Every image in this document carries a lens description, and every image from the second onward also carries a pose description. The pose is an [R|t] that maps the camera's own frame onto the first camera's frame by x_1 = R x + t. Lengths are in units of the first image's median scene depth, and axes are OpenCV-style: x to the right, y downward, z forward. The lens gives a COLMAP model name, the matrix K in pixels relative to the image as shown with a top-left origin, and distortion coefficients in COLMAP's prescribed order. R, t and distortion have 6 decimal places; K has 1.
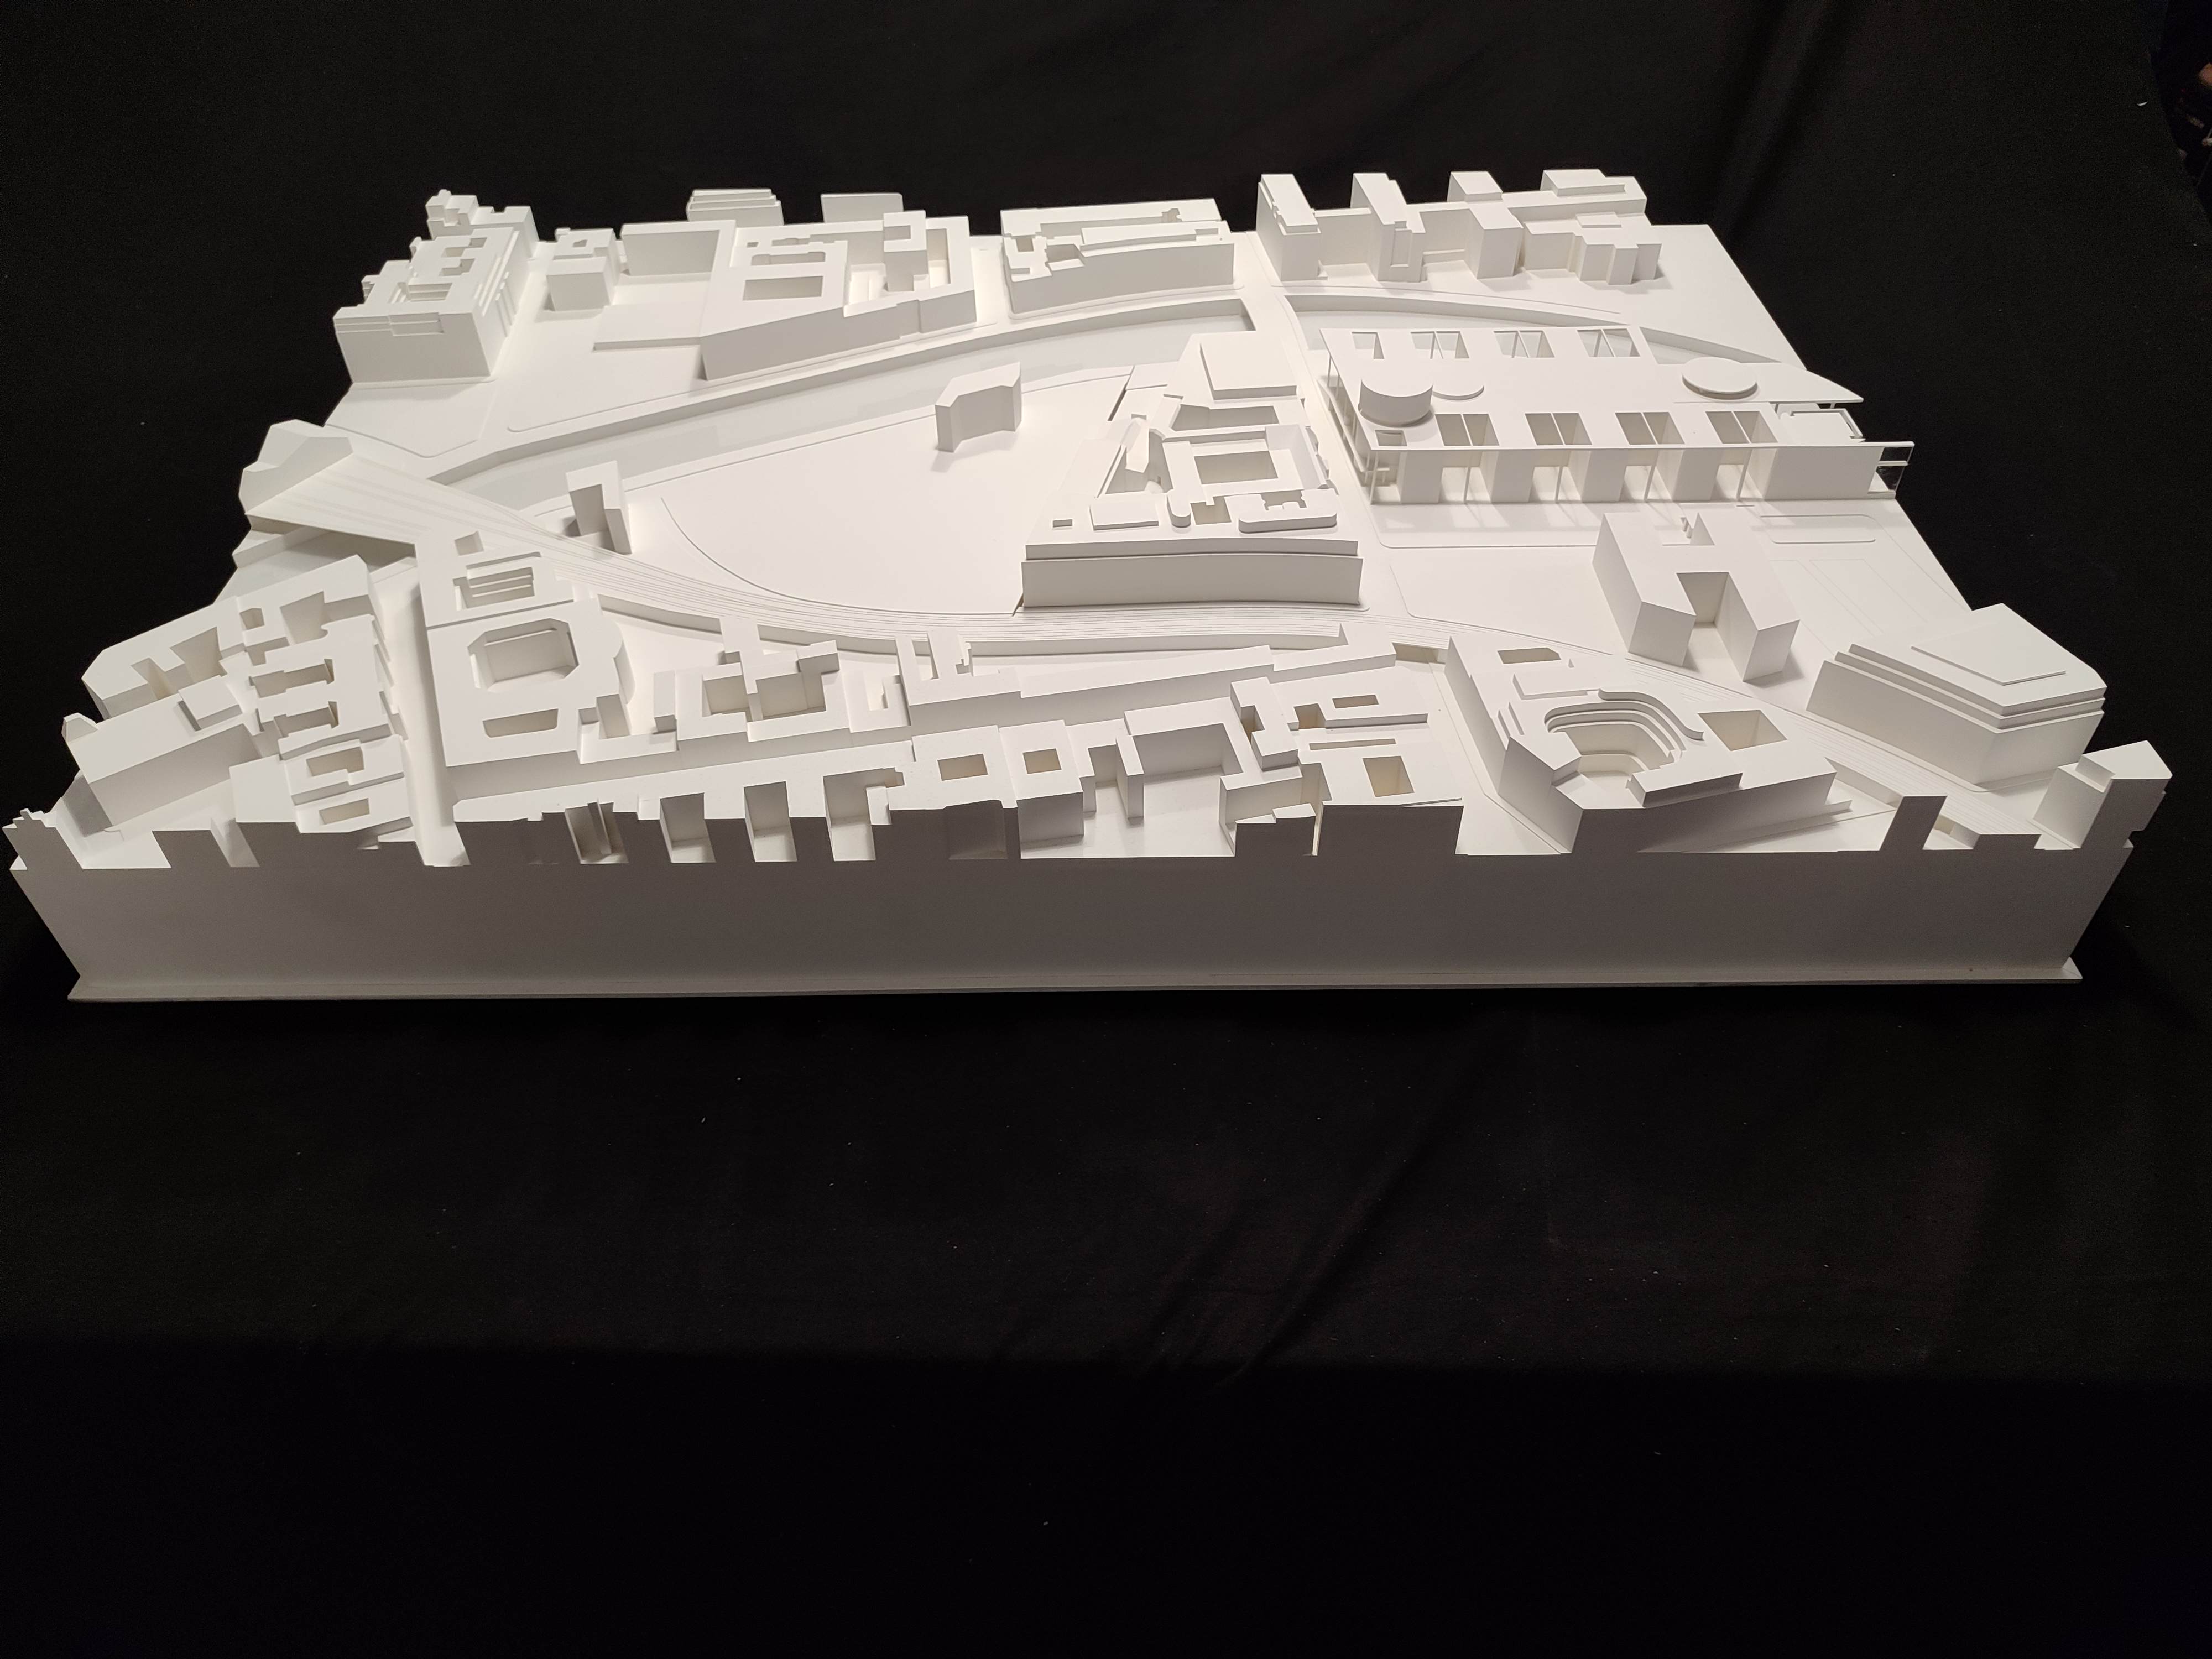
lens RADIAL K [[1608.2, 0, 1106.0], [0, 1608.2, 829.5], [0, 0, 1]] dist [-0.002211, 0.000439]
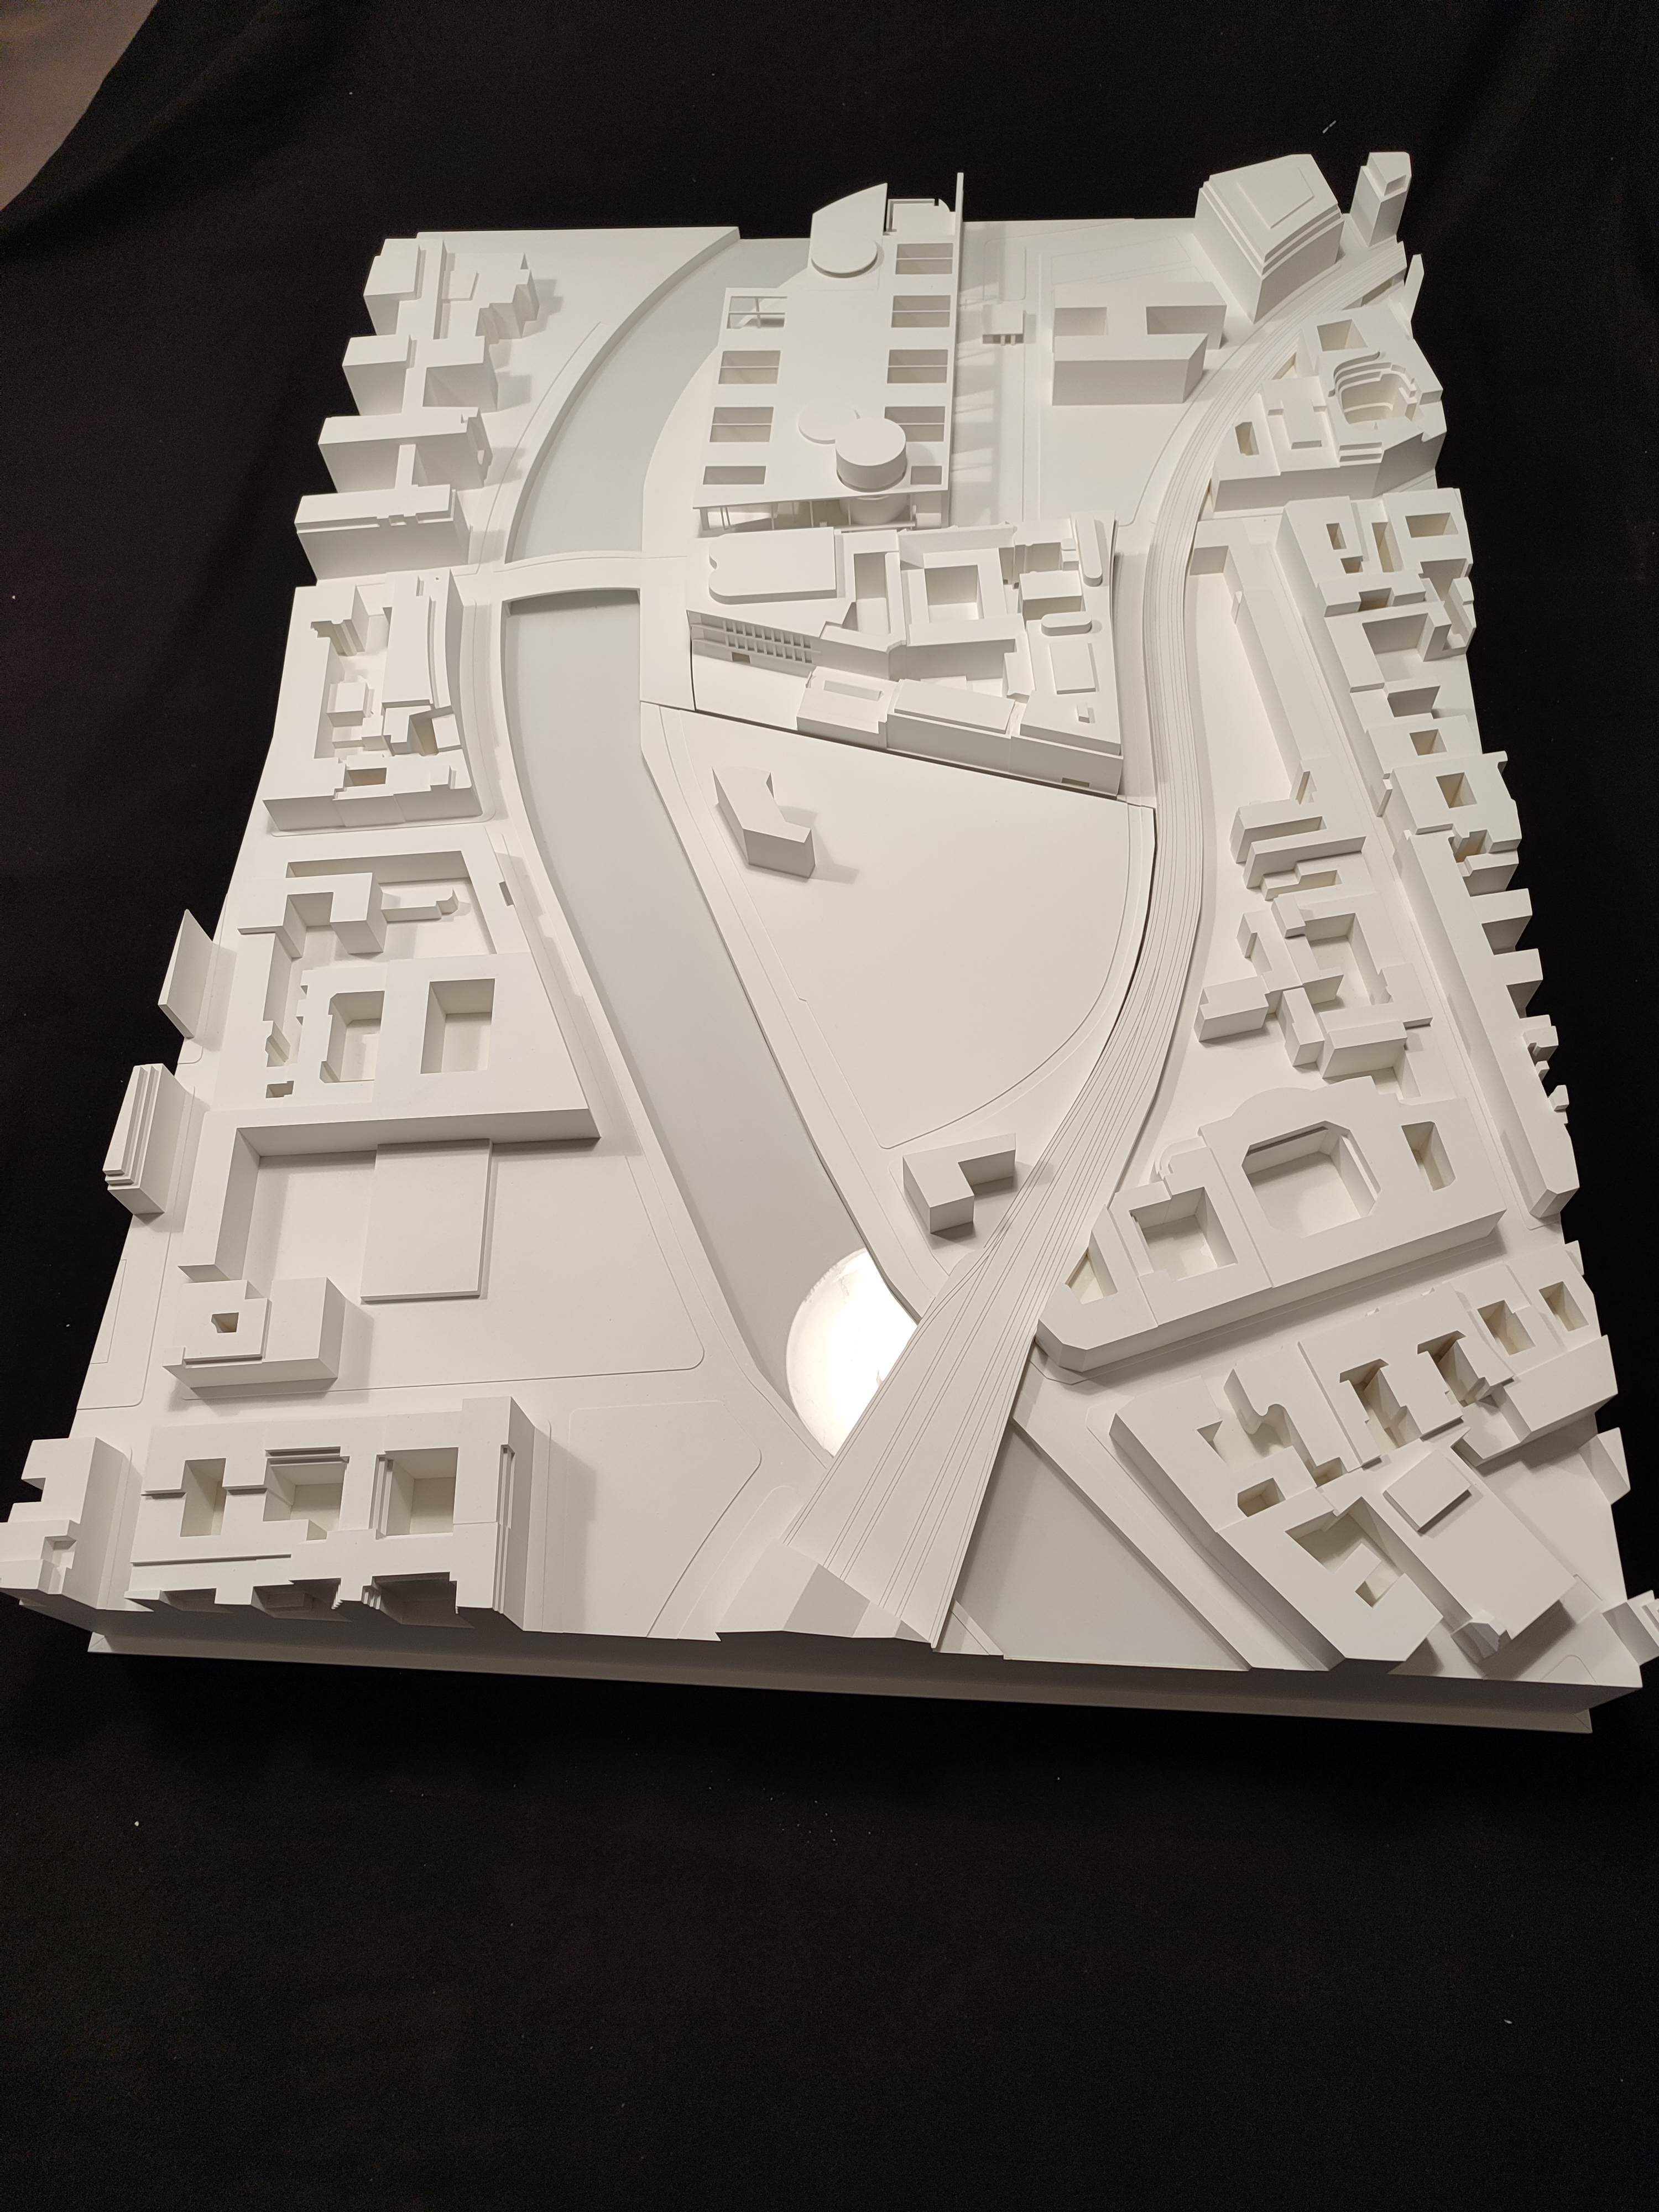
lens RADIAL K [[1575.5, 0, 829.5], [0, 1575.5, 1106.0], [0, 0, 1]] dist [0.005622, -0.001737]
pose [[0.062690, -0.877806, 0.474896, -0.540777], [0.723083, 0.367922, 0.584623, -0.596193], [-0.687910, 0.306739, 0.657792, 0.407867]]
